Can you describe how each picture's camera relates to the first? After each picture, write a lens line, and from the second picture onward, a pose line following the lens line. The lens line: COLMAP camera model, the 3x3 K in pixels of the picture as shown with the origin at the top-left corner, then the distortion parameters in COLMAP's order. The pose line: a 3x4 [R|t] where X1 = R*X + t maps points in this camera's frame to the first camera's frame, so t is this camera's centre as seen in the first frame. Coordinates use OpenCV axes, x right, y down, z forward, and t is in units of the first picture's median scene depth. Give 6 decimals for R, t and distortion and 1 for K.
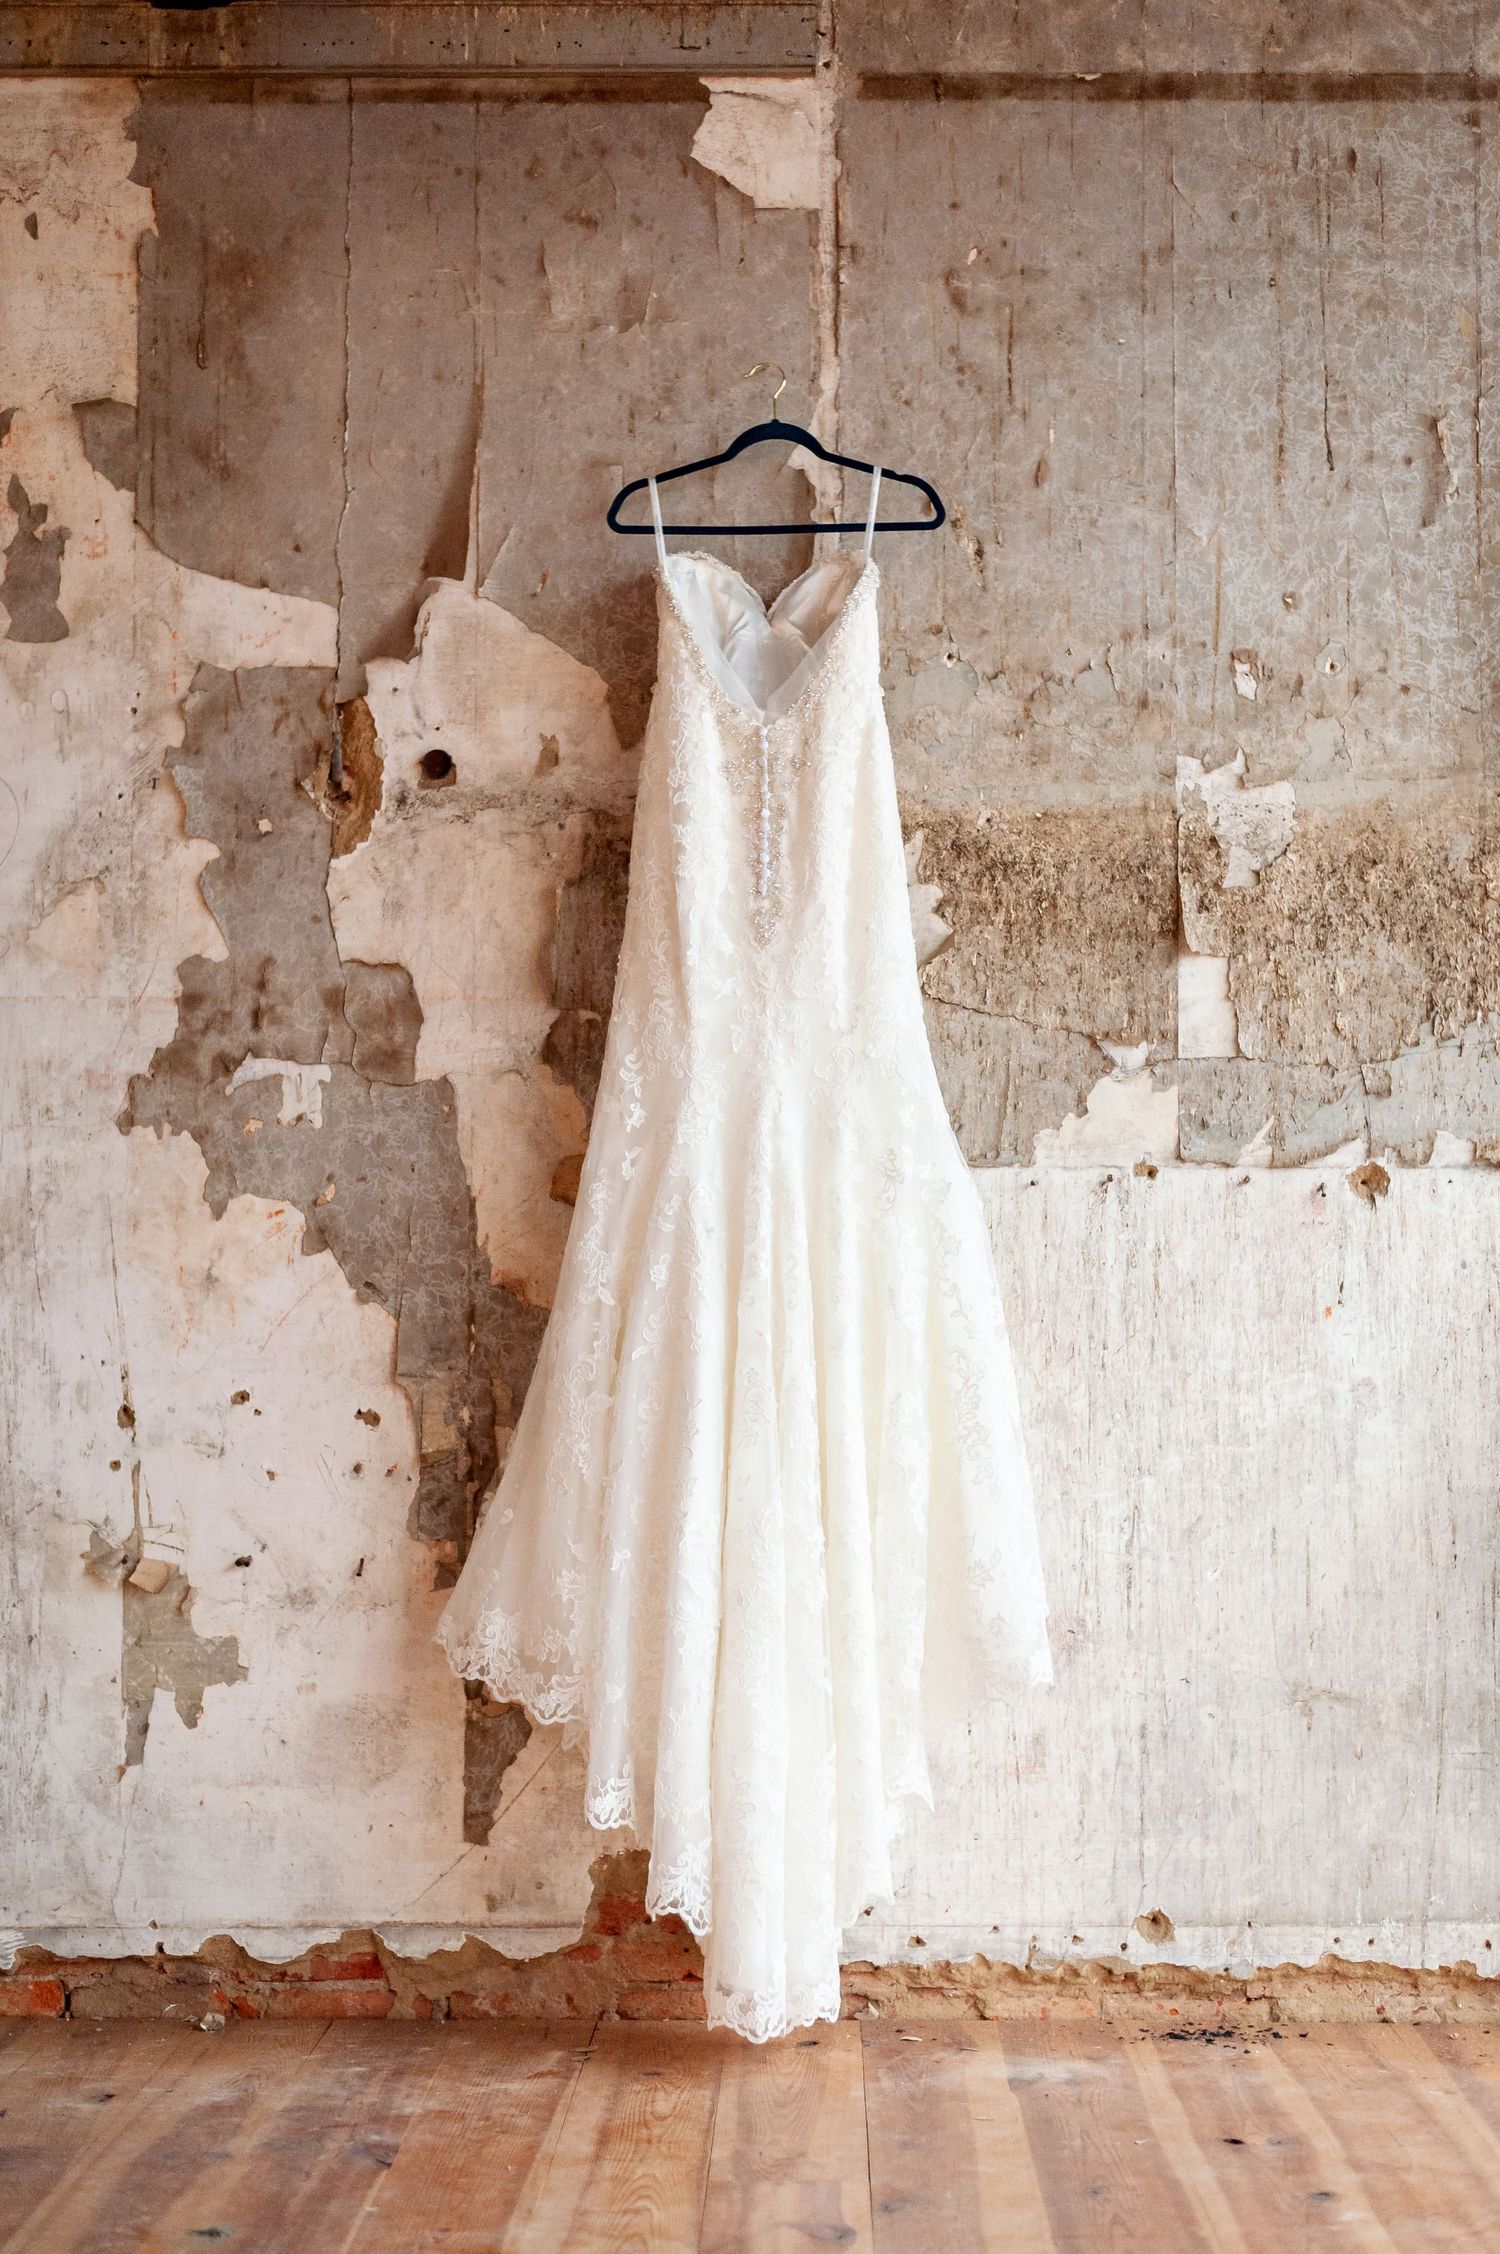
lens RADIAL K [[3371.0, 0, 743.0], [0, 3371.0, 1124.8], [0, 0, 1]] dist [0.013715, 0.000000]
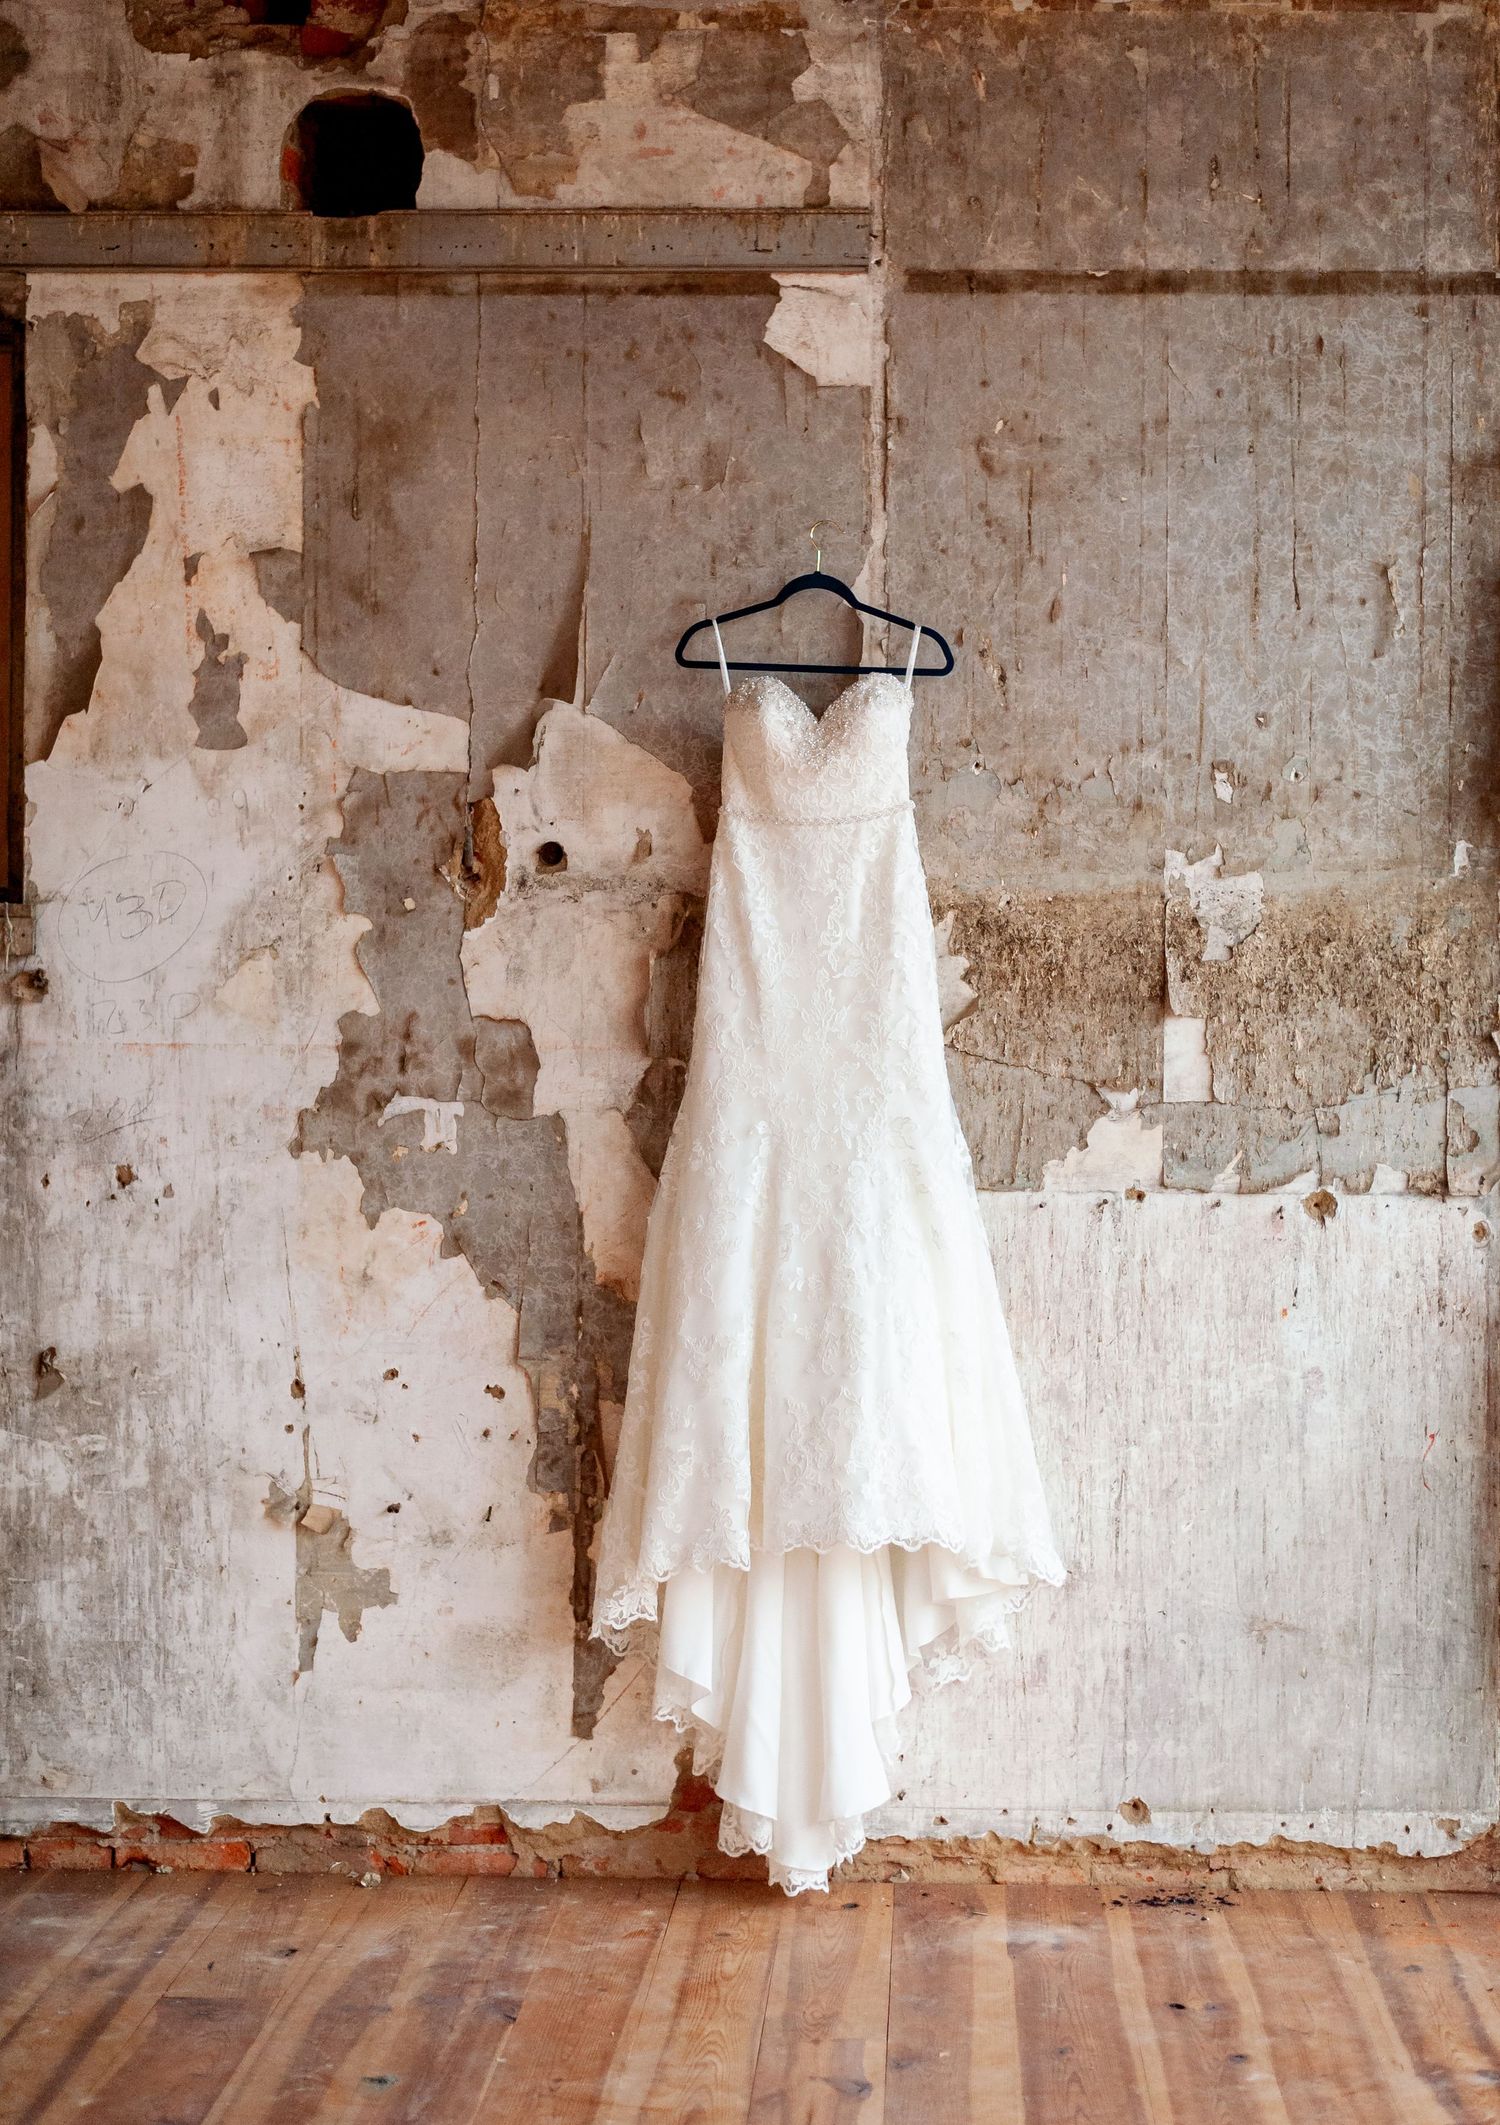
lens RADIAL K [[3283.2, 0, 756.5], [0, 3283.2, 1064.5], [0, 0, 1]] dist [0.012603, 0.000000]
pose [[0.999605, 0.005470, -0.027578, 0.015700], [-0.003802, 0.998181, 0.060160, -0.103369], [0.027857, -0.060032, 0.997808, -0.177601]]
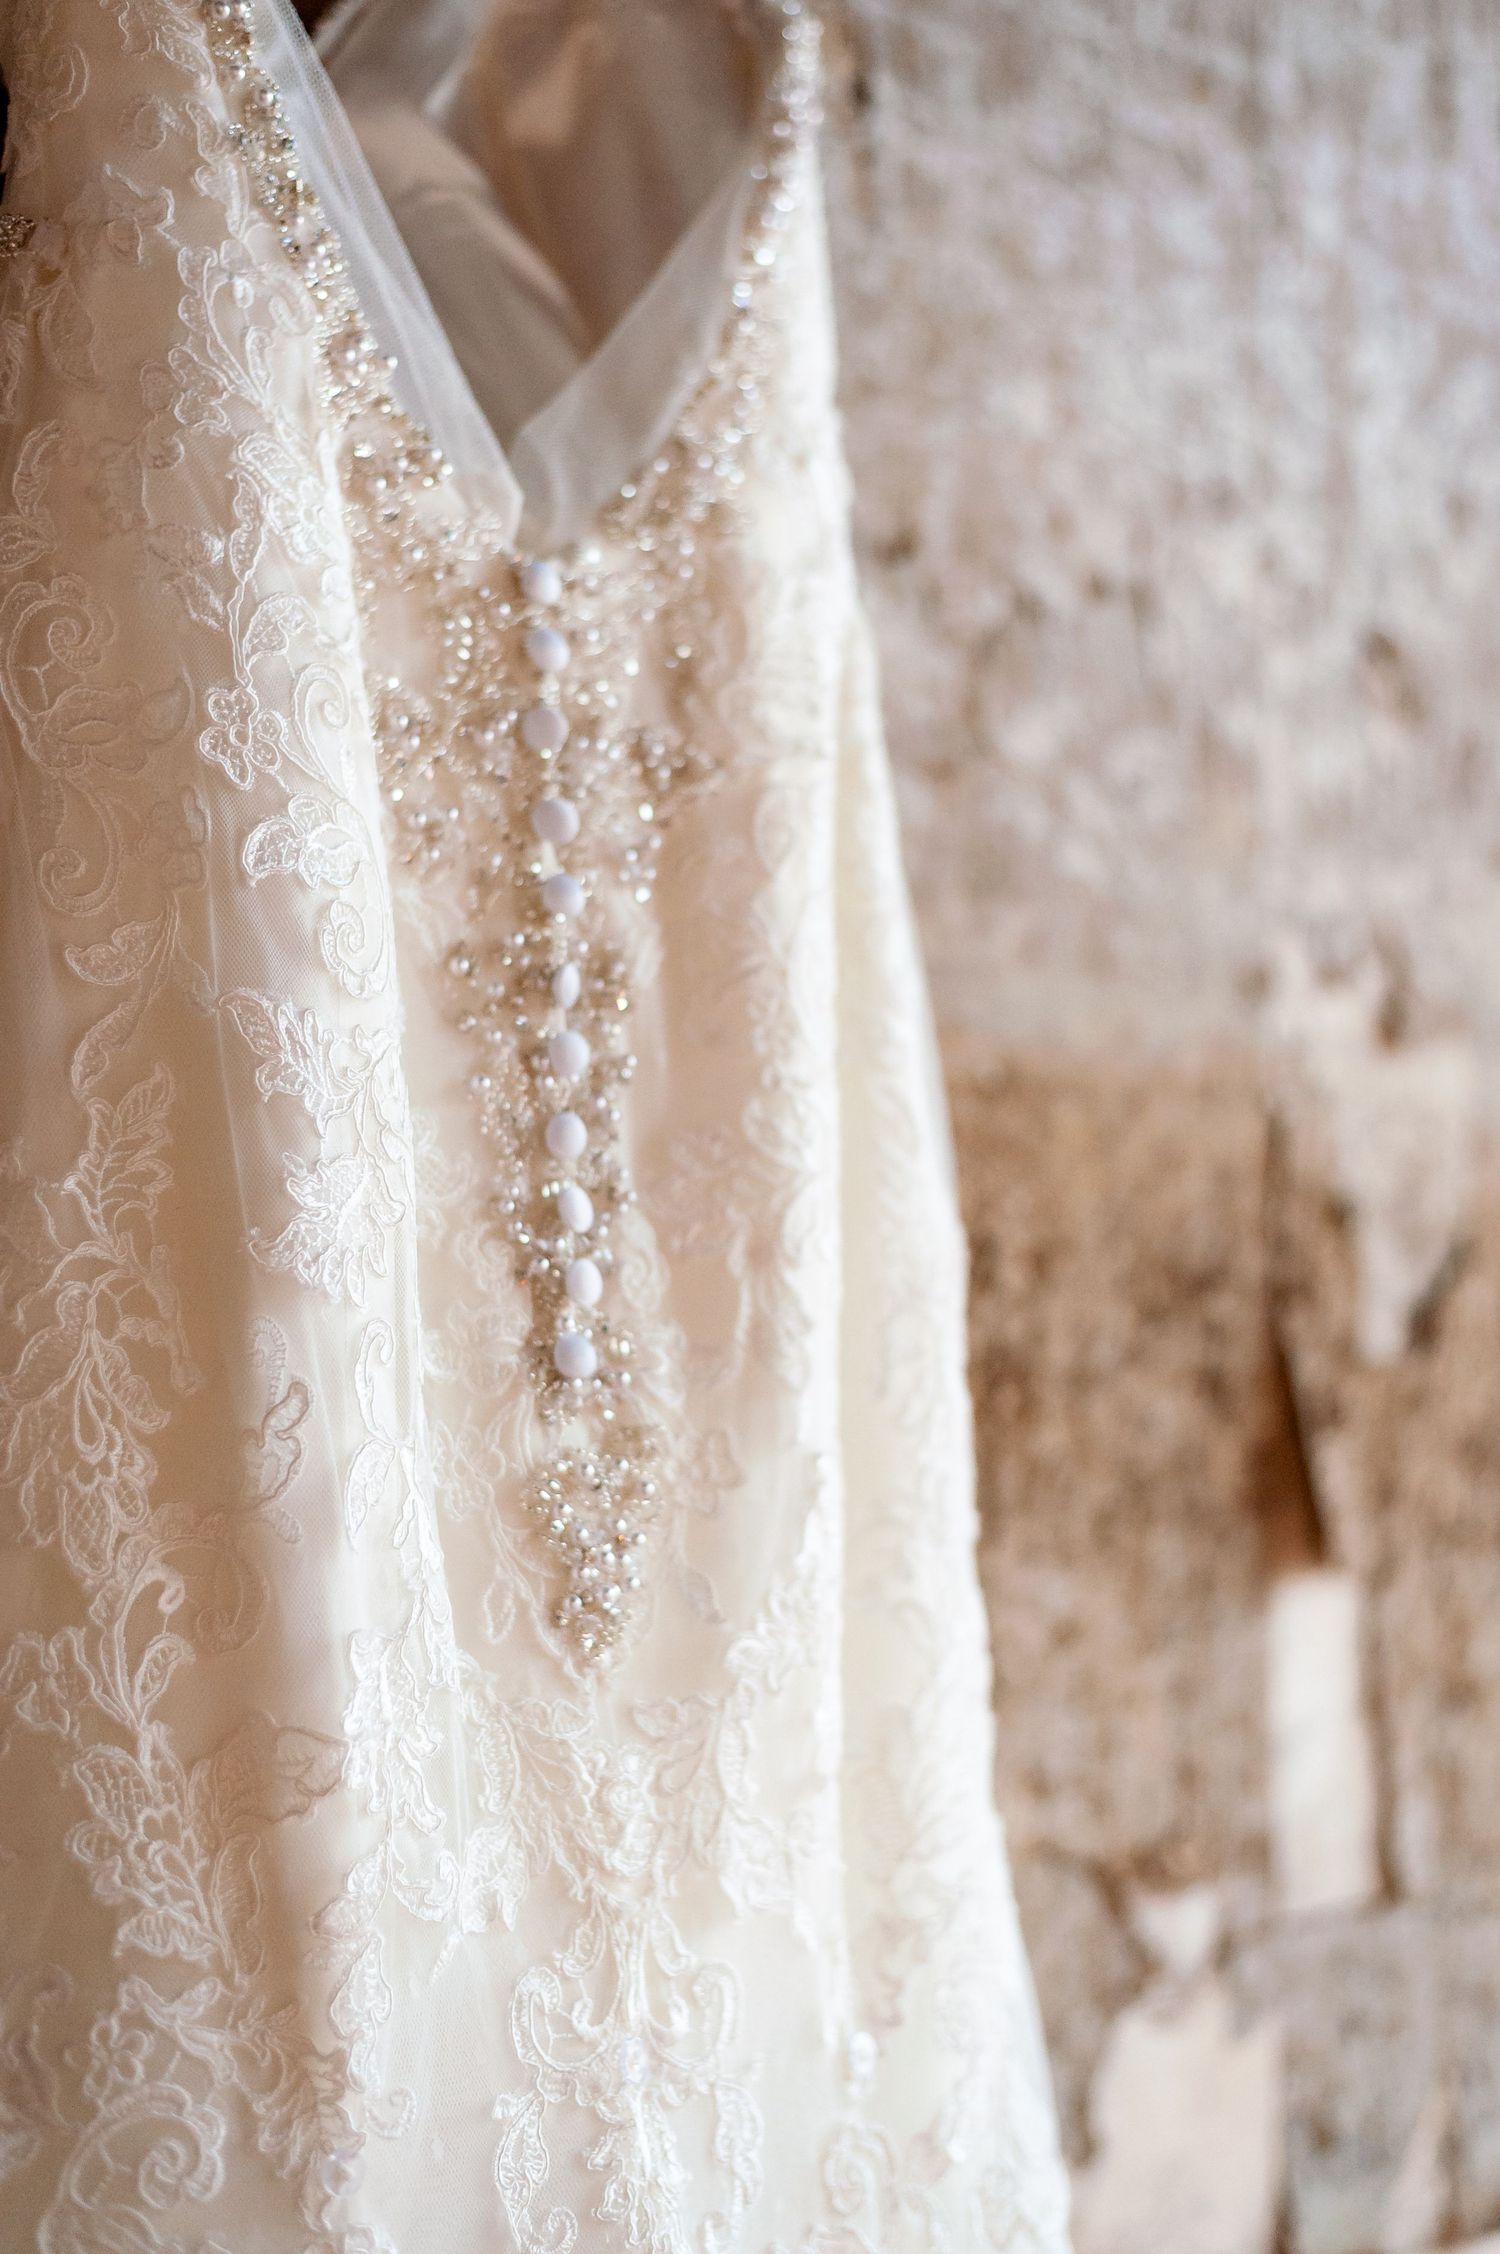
lens RADIAL K [[3371.0, 0, 748.4], [0, 3371.0, 1126.6], [0, 0, 1]] dist [0.013715, 0.000000]
pose [[0.678746, 0.081966, 0.729785, -0.129698], [-0.053541, 0.996630, -0.062141, -0.069512], [-0.732419, 0.003105, 0.680847, 0.828080]]
